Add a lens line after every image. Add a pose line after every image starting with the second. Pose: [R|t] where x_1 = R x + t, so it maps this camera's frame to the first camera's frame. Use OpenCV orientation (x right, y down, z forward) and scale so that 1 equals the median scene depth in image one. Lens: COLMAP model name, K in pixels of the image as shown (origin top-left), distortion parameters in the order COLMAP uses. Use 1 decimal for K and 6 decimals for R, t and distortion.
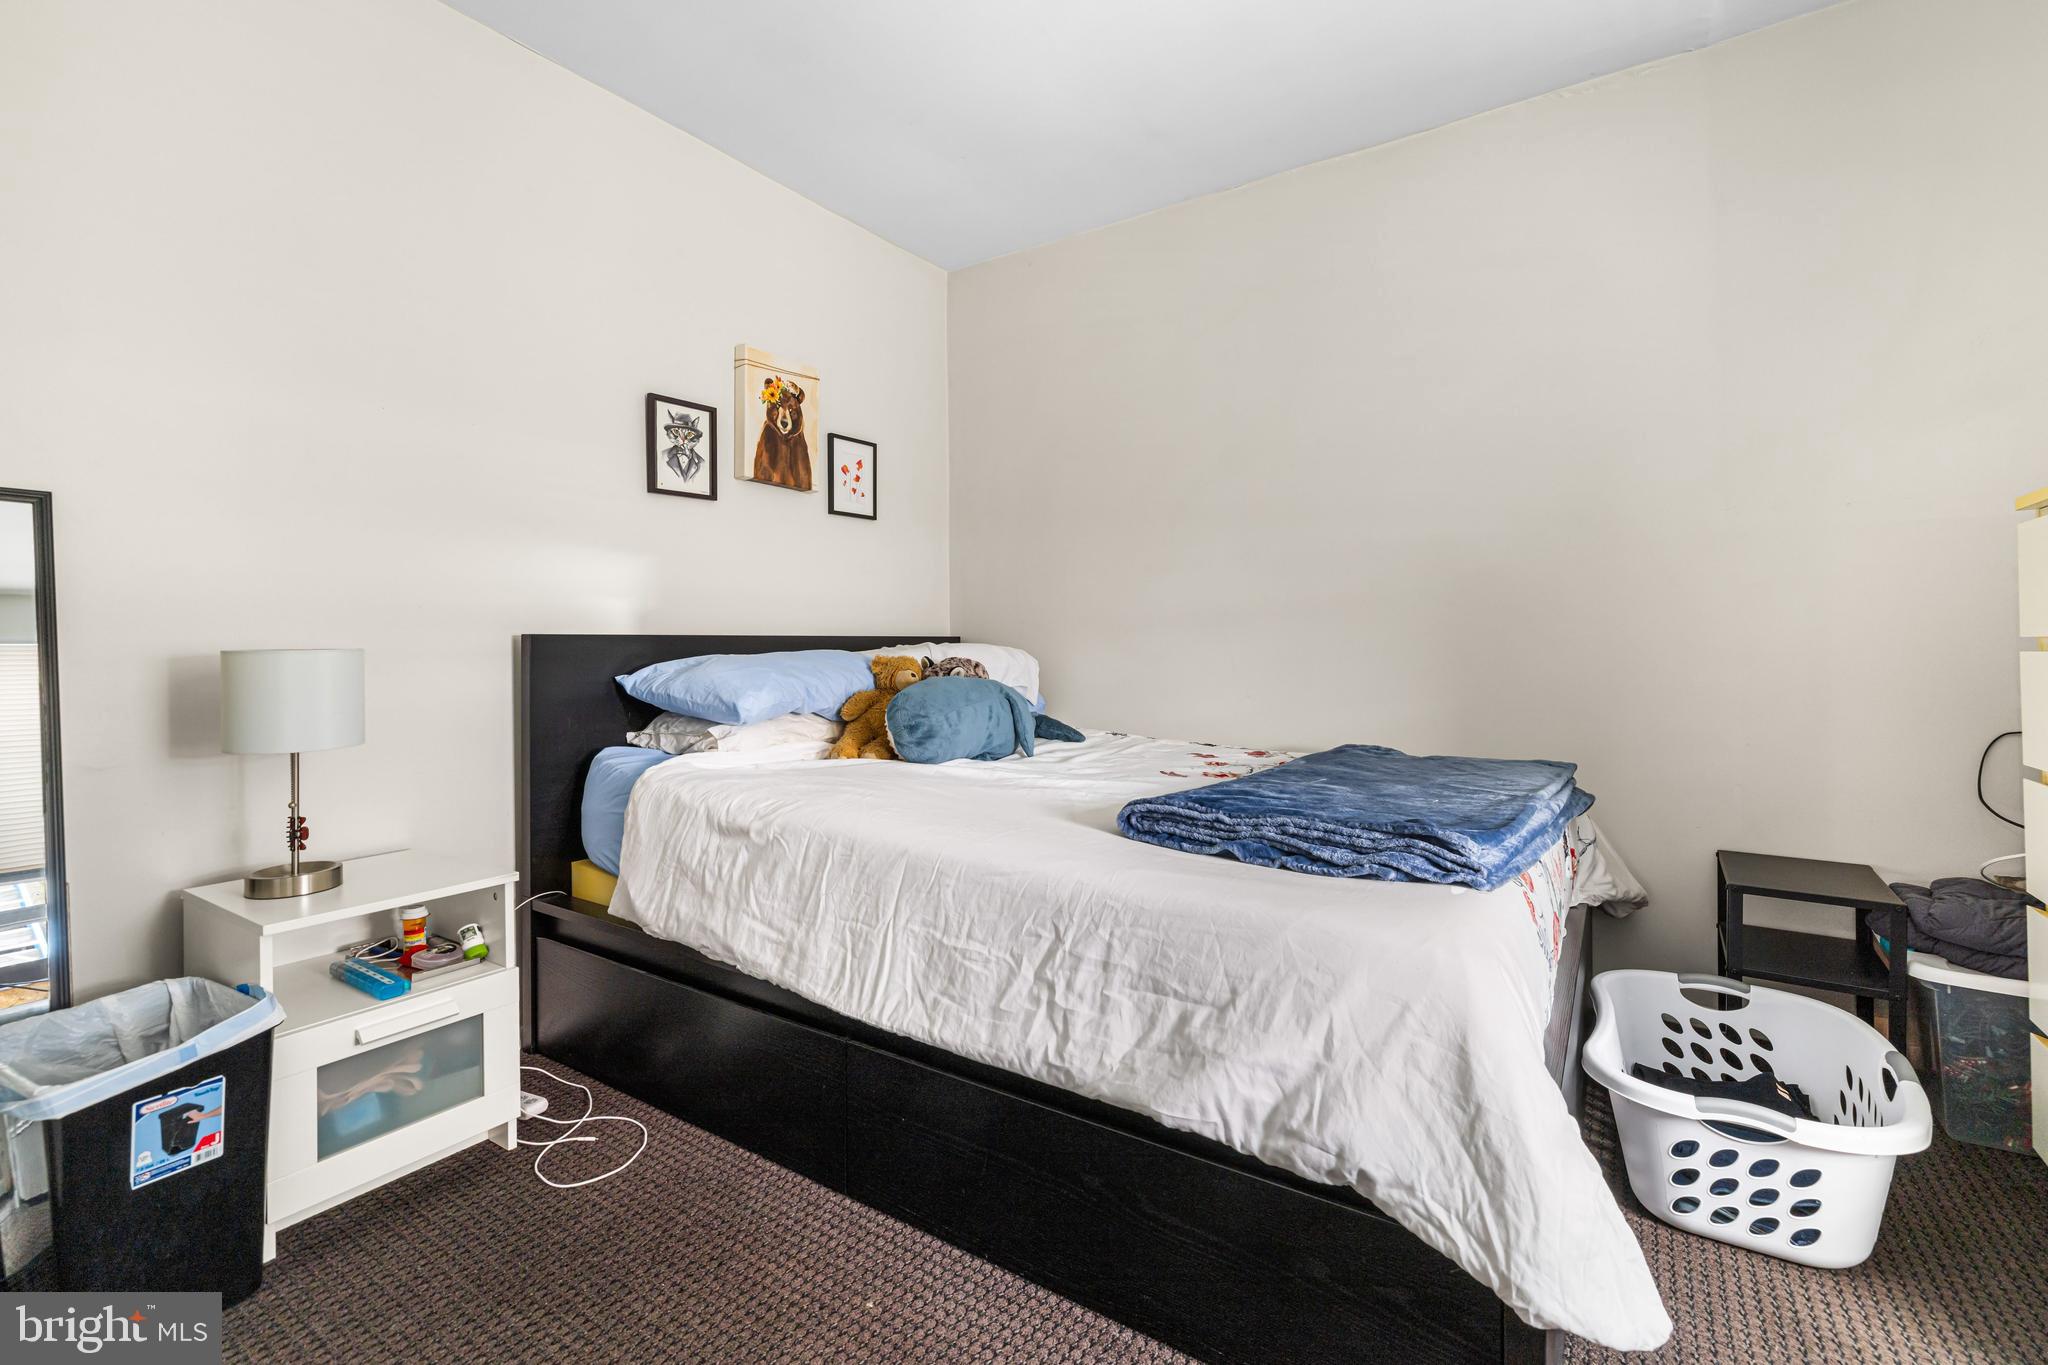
lens RADIAL K [[902.1, 0, 1024.0], [0, 902.1, 619.4], [0, 0, 1]] dist [-0.000925, 0.000030]
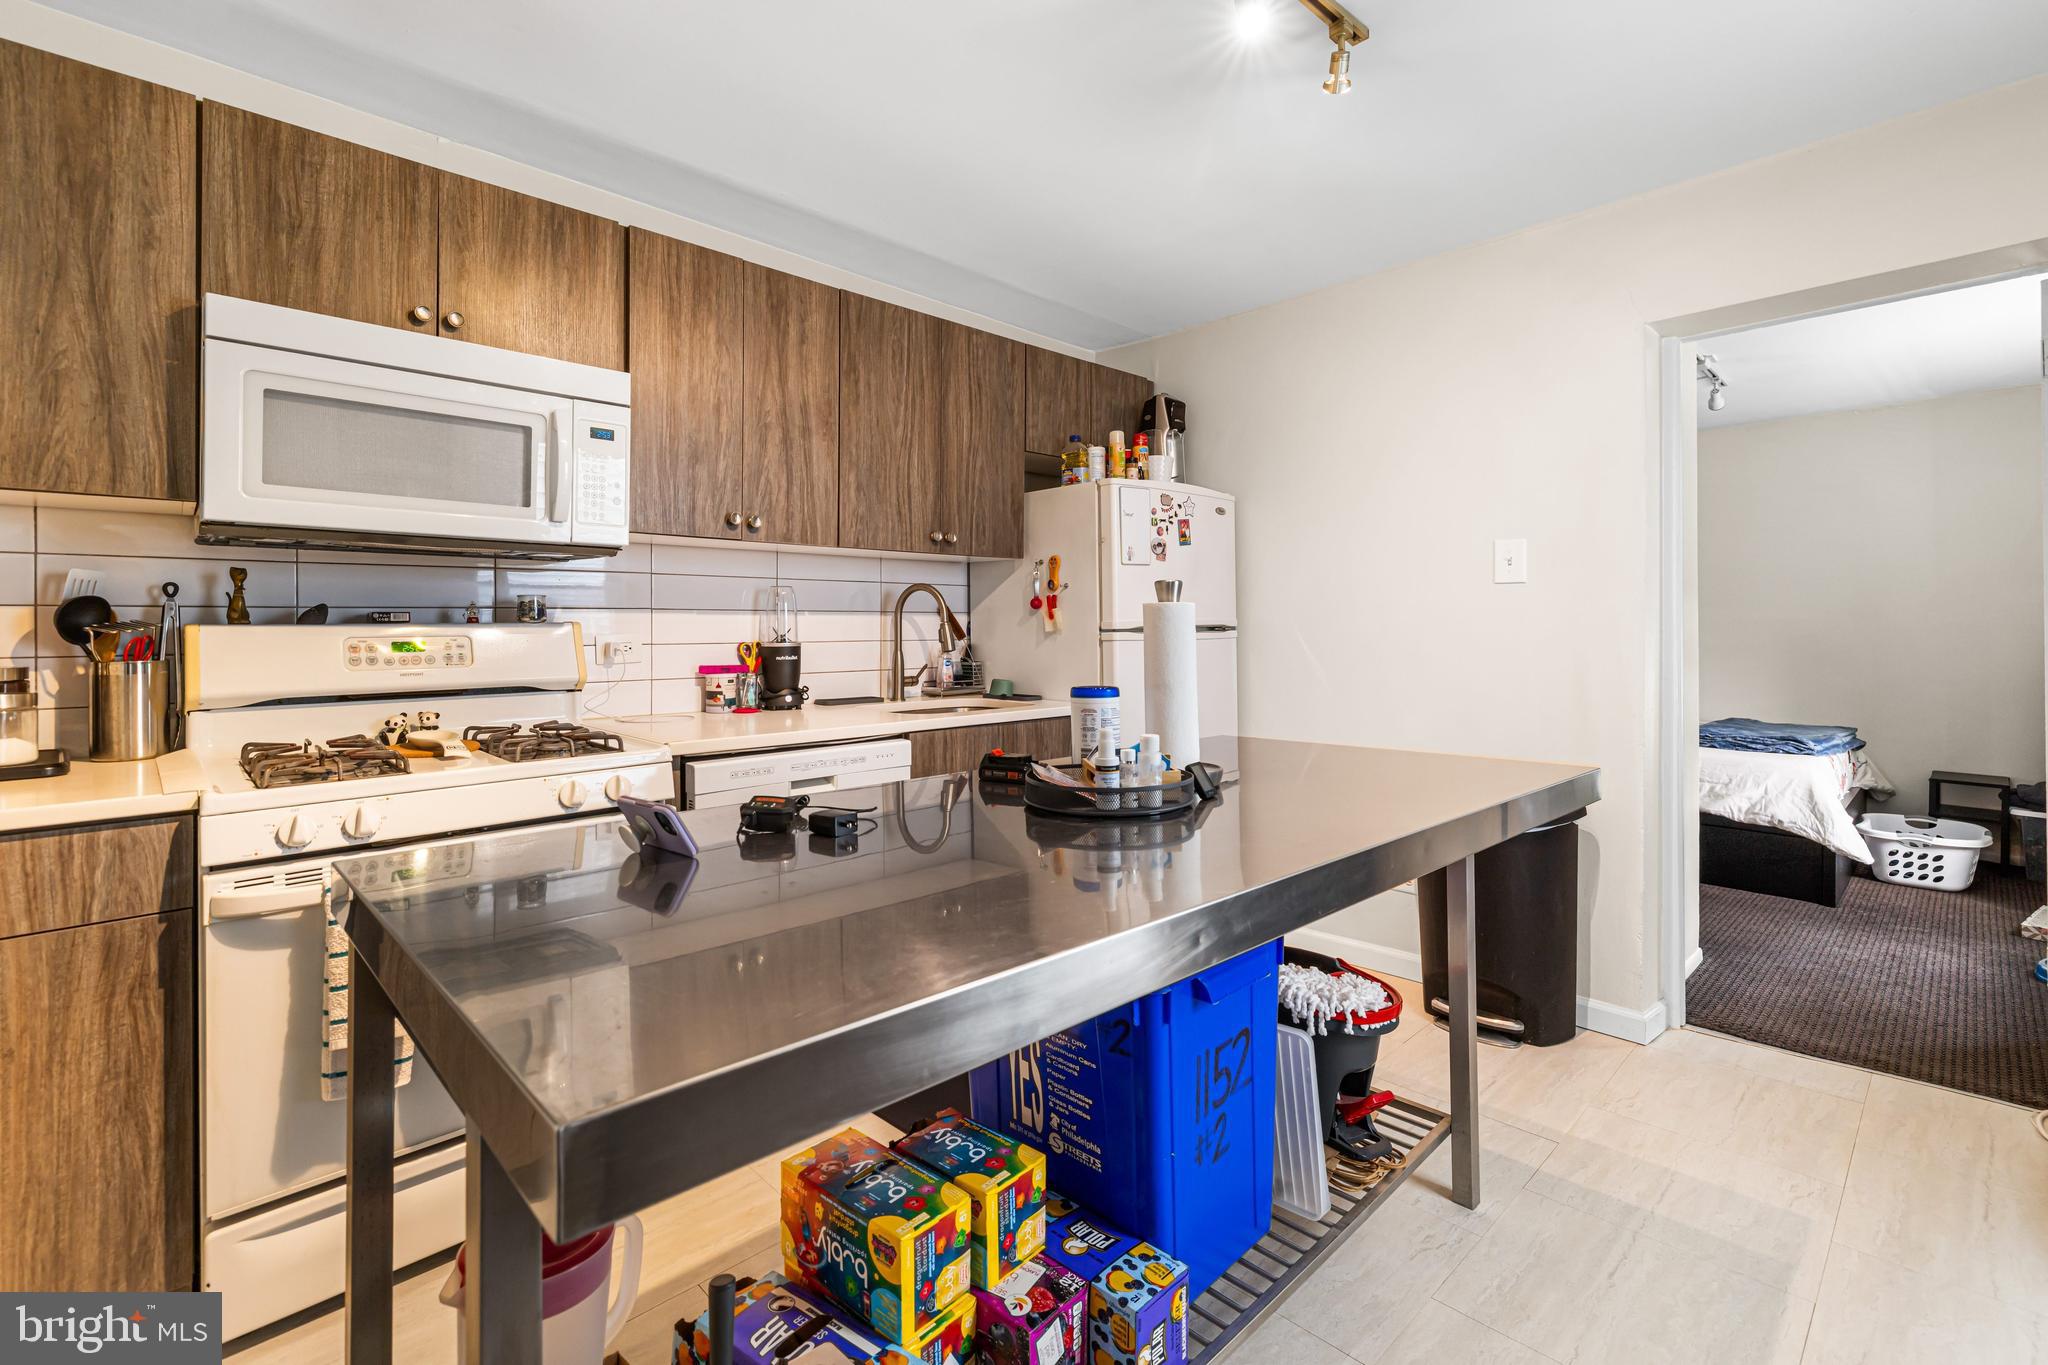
lens RADIAL K [[902.1, 0, 1024.0], [0, 902.1, 619.4], [0, 0, 1]] dist [-0.000925, 0.000030]
pose [[0.974992, 0.013104, -0.221851, -1.438305], [-0.012812, 0.999914, 0.002752, -0.149969], [0.221868, 0.000159, 0.975077, -2.584356]]
